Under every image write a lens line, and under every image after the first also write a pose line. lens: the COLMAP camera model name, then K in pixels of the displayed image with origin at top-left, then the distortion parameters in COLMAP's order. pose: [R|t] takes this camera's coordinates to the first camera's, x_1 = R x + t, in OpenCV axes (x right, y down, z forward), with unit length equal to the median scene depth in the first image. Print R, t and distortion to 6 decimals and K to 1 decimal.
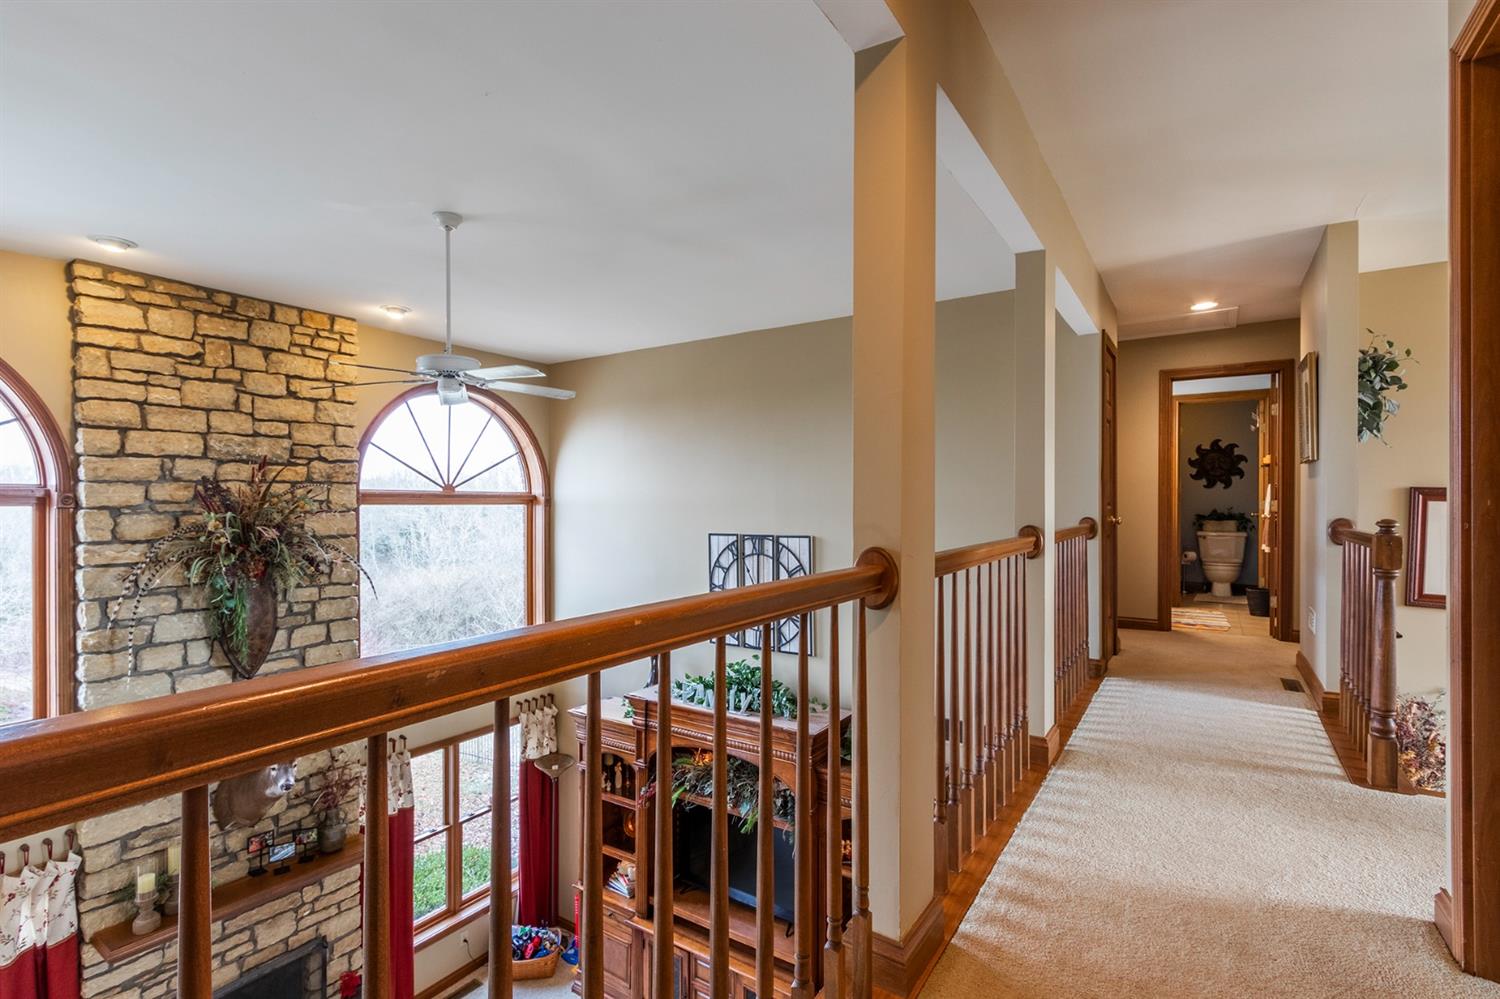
lens RADIAL K [[693.4, 0, 728.8], [0, 693.4, 500.1], [0, 0, 1]] dist [0.007450, -0.004680]
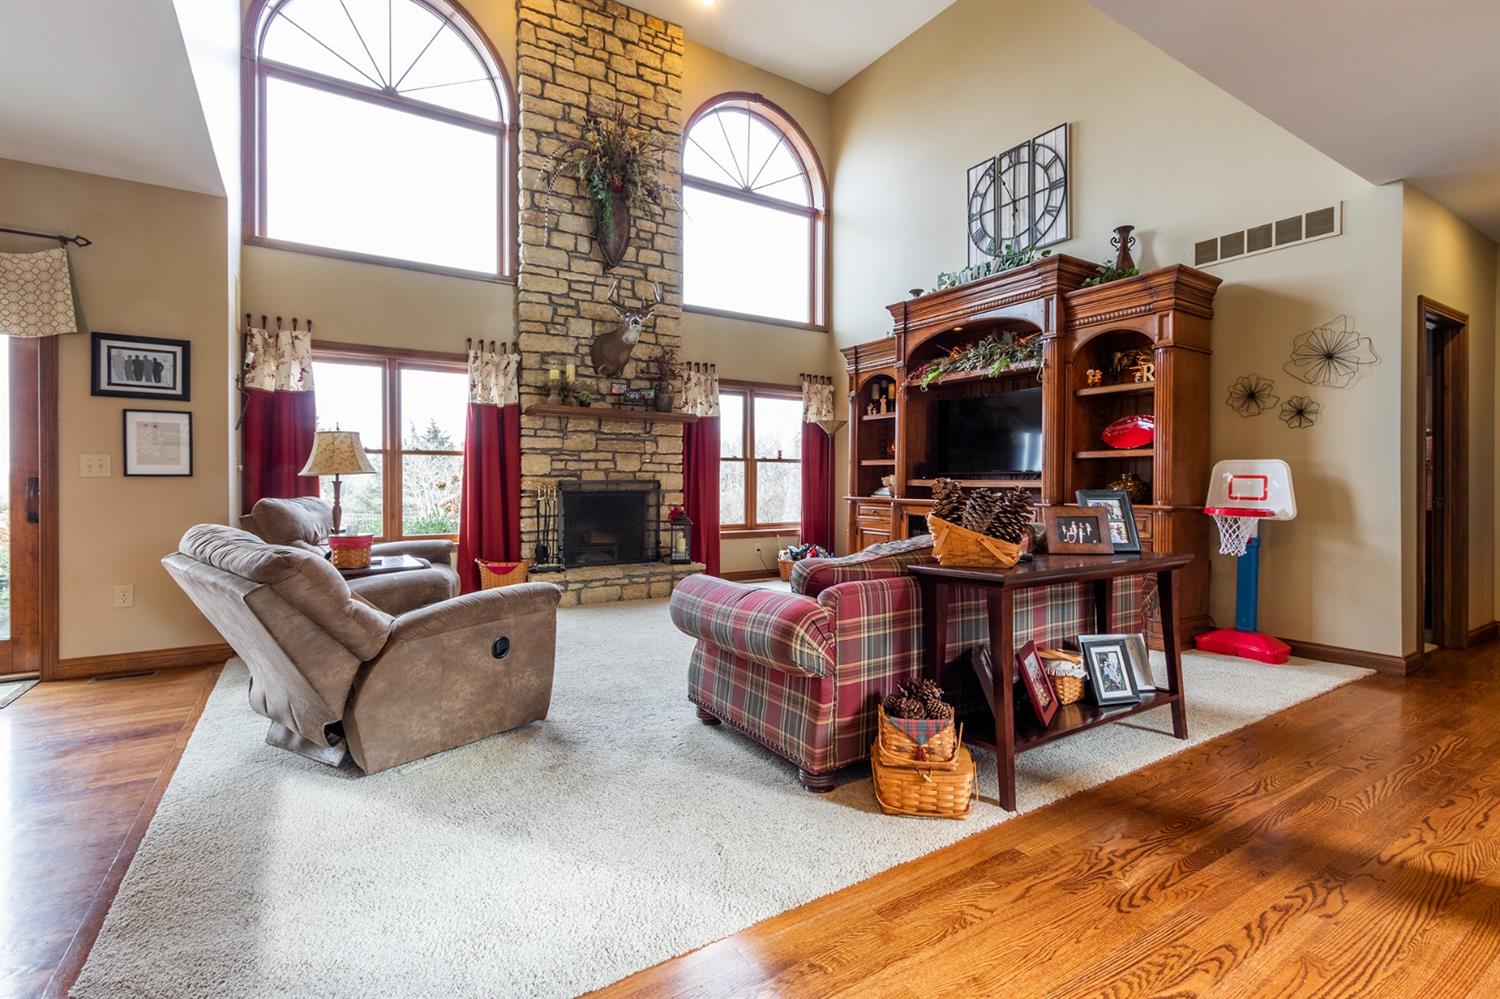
lens RADIAL K [[693.4, 0, 740.1], [0, 693.4, 473.5], [0, 0, 1]] dist [0.007450, -0.004680]
pose [[0.918822, 0.005985, -0.394628, 0.087970], [-0.005681, 0.999982, 0.001938, 0.606406], [0.394632, 0.000461, 0.918839, -0.163251]]
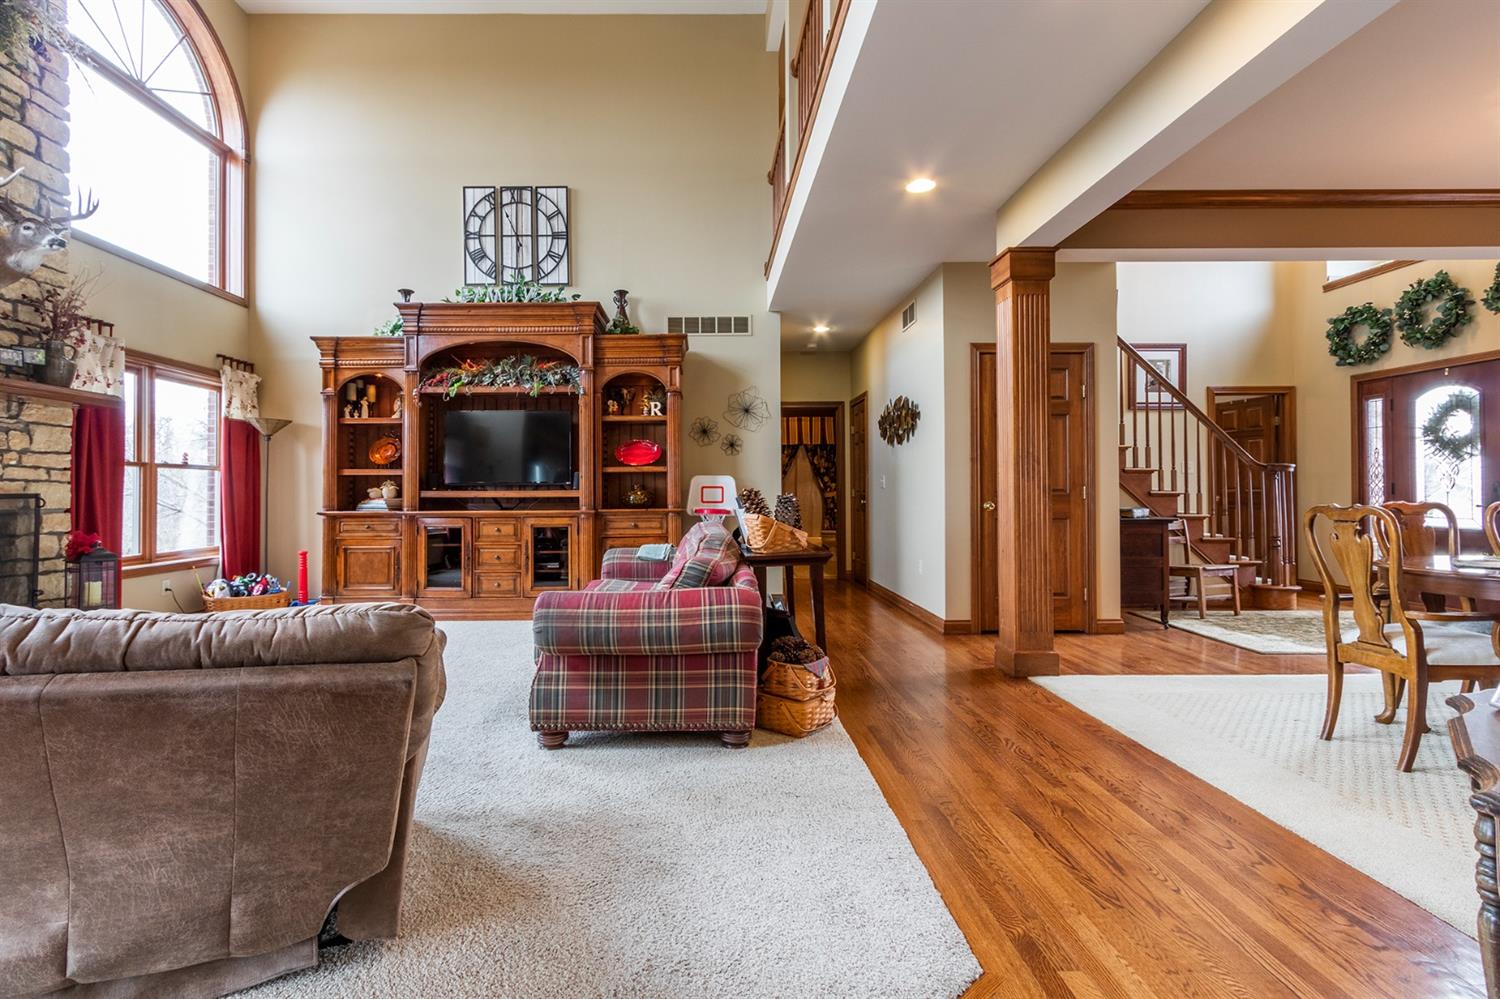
lens RADIAL K [[693.4, 0, 706.0], [0, 693.4, 484.0], [0, 0, 1]] dist [0.007450, -0.004680]
pose [[0.819772, 0.008211, 0.572630, -0.398270], [-0.006642, 0.999966, -0.004831, 0.609926], [-0.572651, 0.000157, 0.819799, -0.157383]]
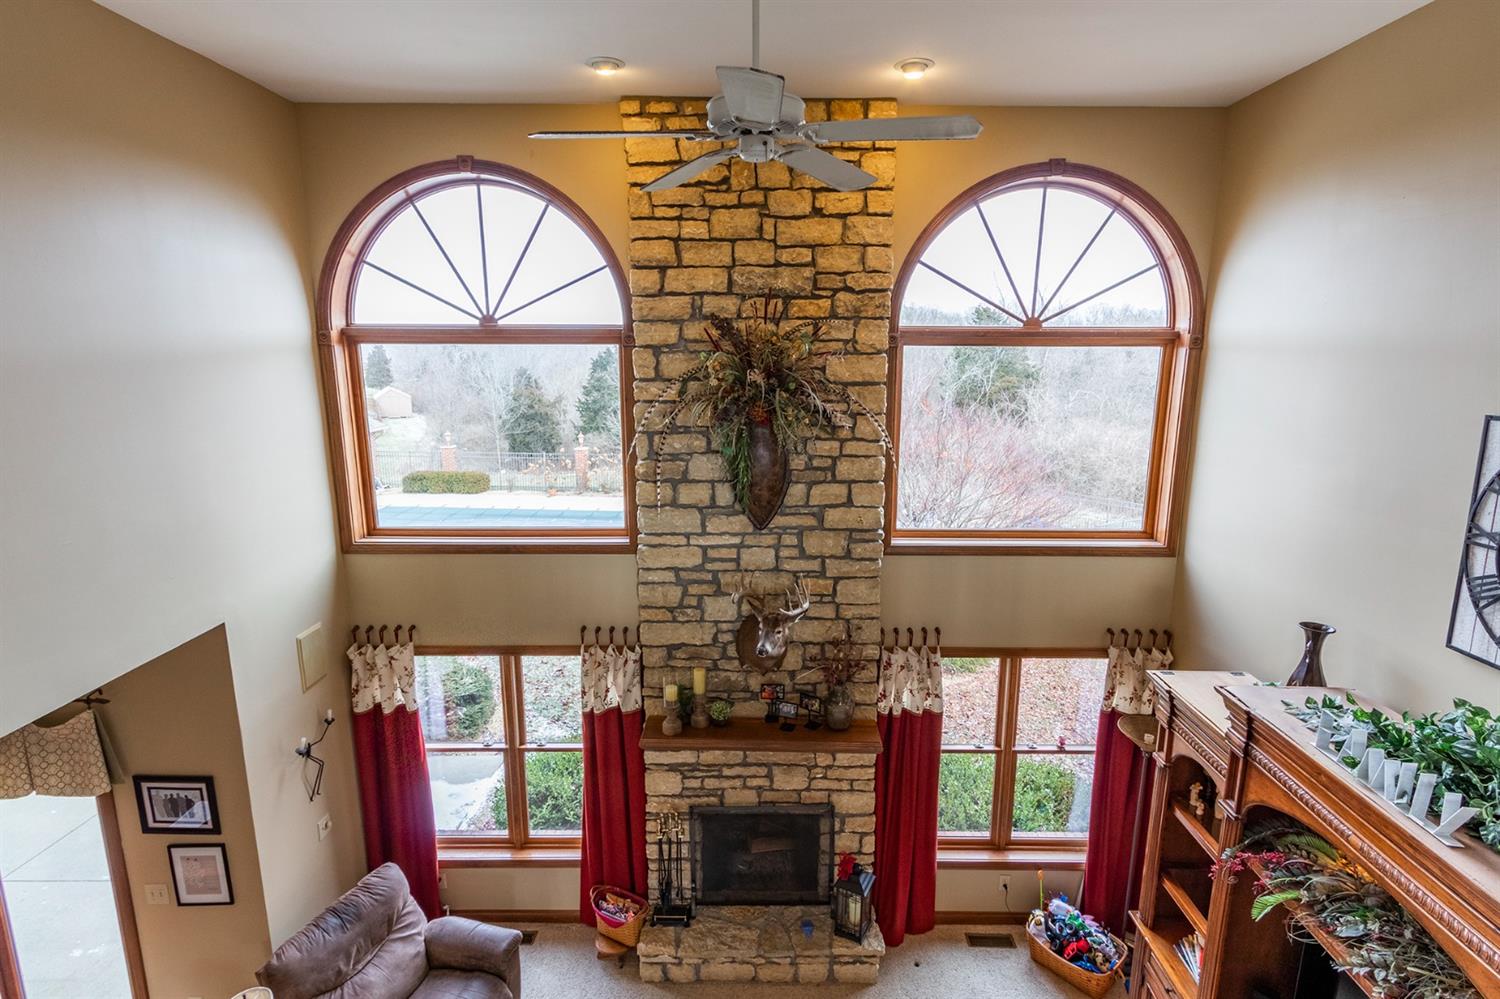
lens RADIAL K [[749.7, 0, 760.4], [0, 749.7, 486.6], [0, 0, 1]] dist [0.000036, 0.000134]
pose [[0.563241, 0.160569, -0.810541, 0.122860], [-0.000762, 0.981038, 0.193815, -0.000877], [0.826293, -0.108547, 0.552683, 0.396514]]
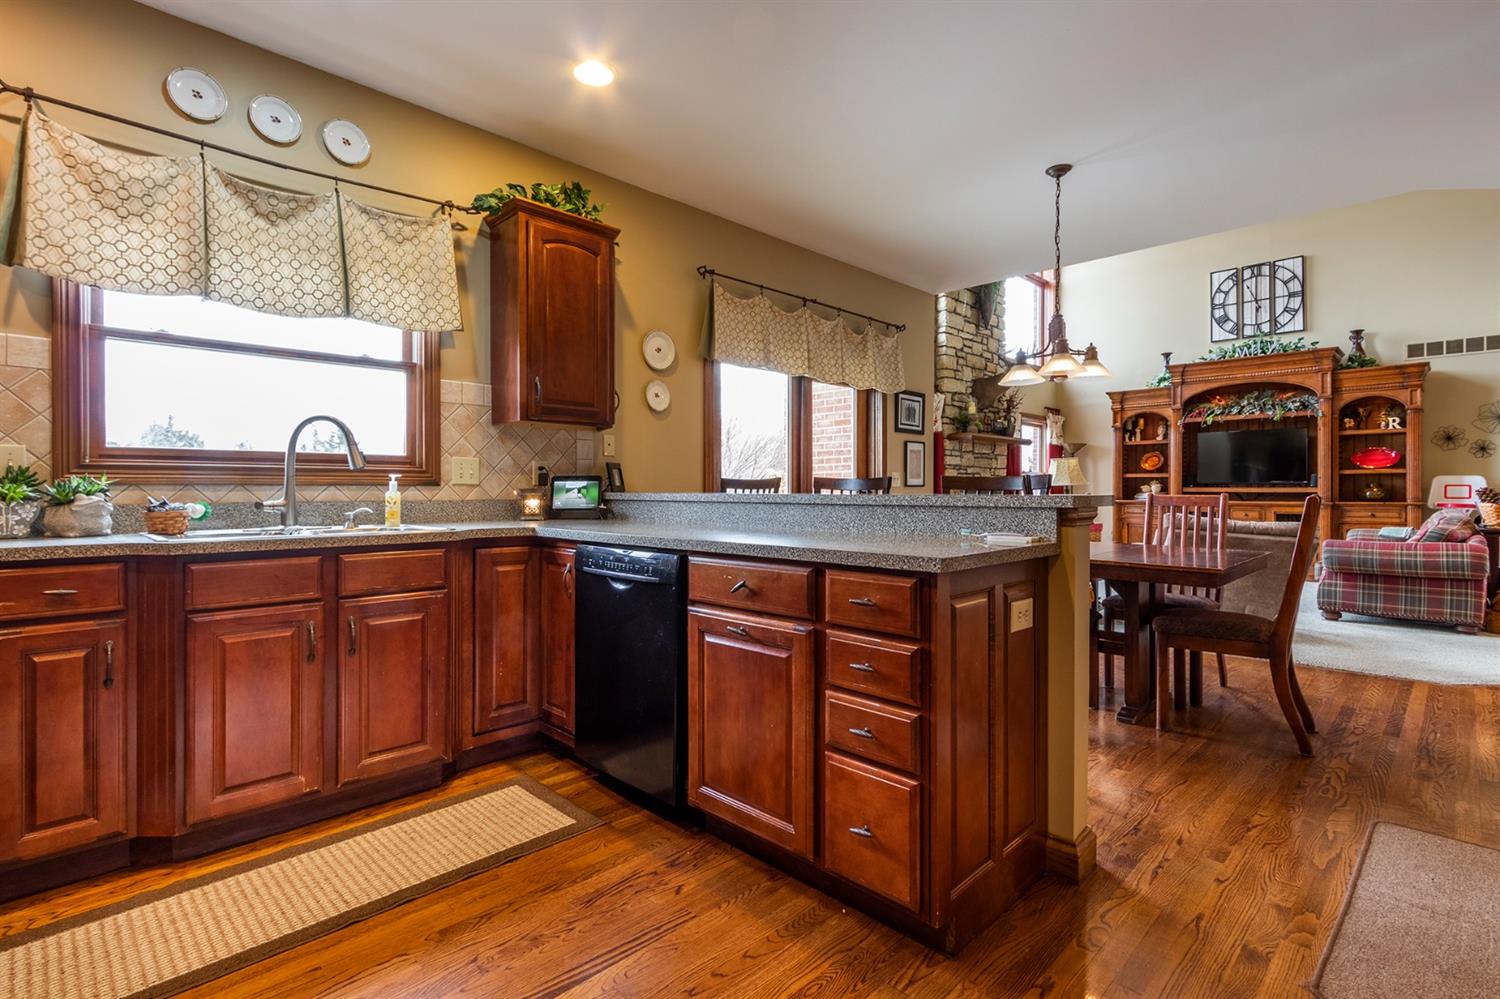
lens RADIAL K [[693.4, 0, 752.9], [0, 693.4, 491.7], [0, 0, 1]] dist [0.007450, -0.004680]
pose [[0.982857, 0.007523, -0.184217, -0.874750], [-0.004504, 0.999849, 0.016803, 0.605013], [0.184315, -0.015685, 0.982742, -0.869973]]
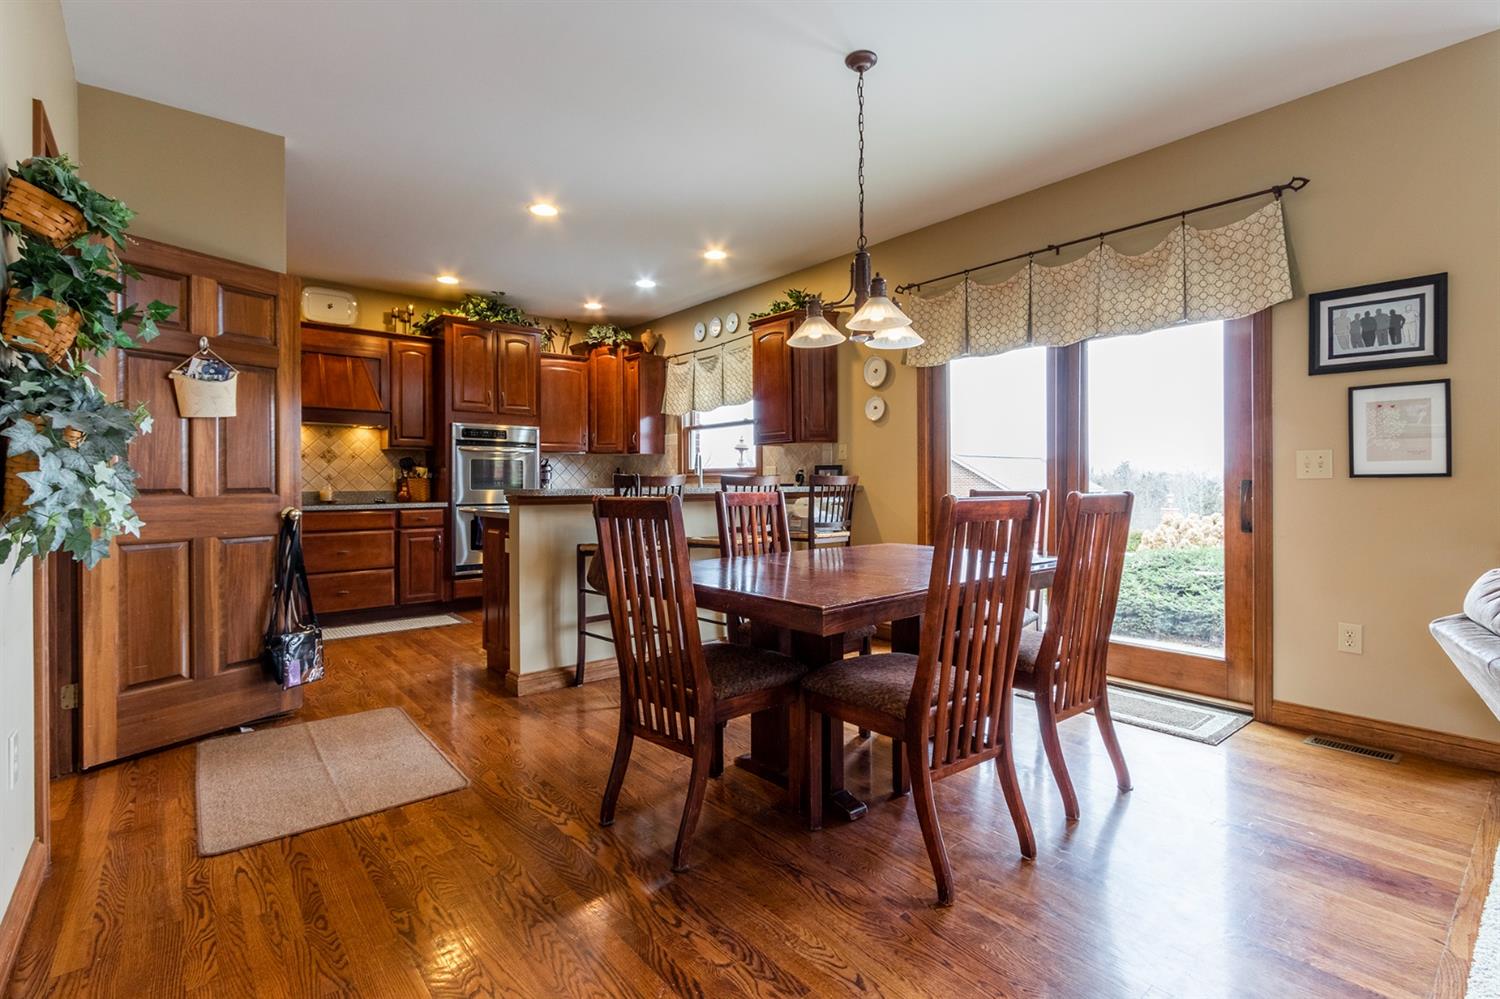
lens RADIAL K [[693.4, 0, 763.8], [0, 693.4, 499.1], [0, 0, 1]] dist [0.007450, -0.004680]
pose [[-0.243955, 0.029440, -0.969340, -0.161268], [0.017822, 0.999506, 0.025871, 0.609393], [0.969623, -0.010964, -0.244360, -0.056932]]
